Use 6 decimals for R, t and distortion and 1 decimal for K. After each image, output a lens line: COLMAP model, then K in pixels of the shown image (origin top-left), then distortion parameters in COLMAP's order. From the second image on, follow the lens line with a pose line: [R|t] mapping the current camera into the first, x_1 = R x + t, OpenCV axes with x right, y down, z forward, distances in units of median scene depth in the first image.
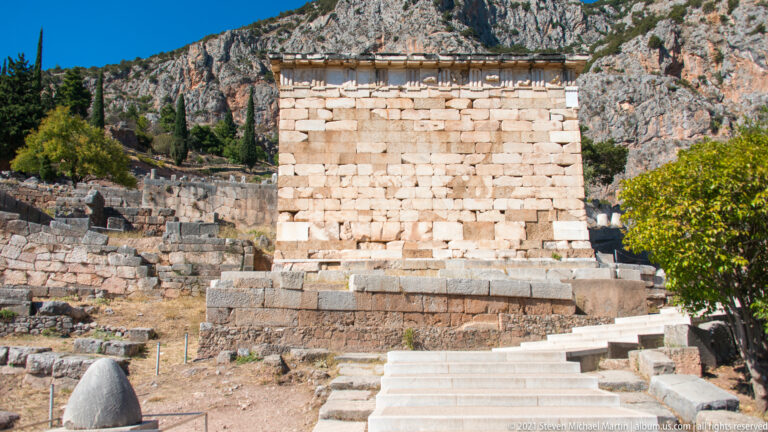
lens RADIAL K [[614.1, 0, 374.9], [0, 614.1, 270.4], [0, 0, 1]] dist [0.027822, -0.020655]
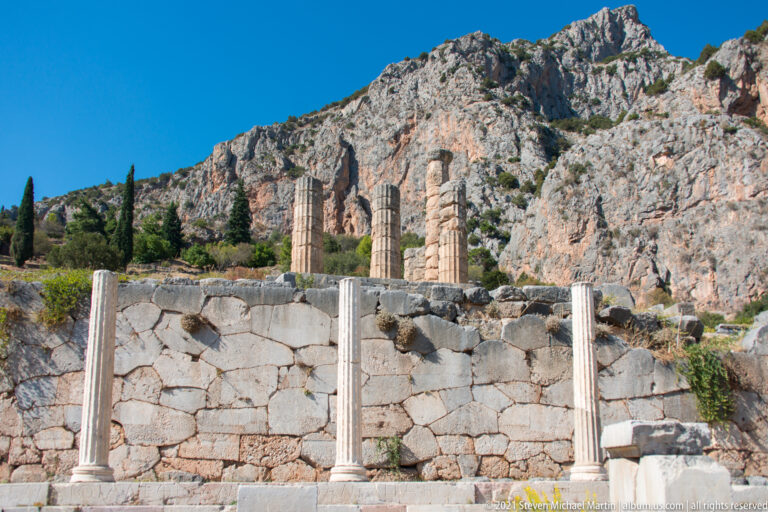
lens RADIAL K [[620.7, 0, 385.7], [0, 620.7, 383.5], [0, 0, 1]] dist [0.015994, -0.005821]
pose [[0.980327, -0.008593, -0.197195, 0.146501], [0.009286, 0.999954, 0.002587, -0.007075], [0.197163, -0.004367, 0.980361, 0.140922]]
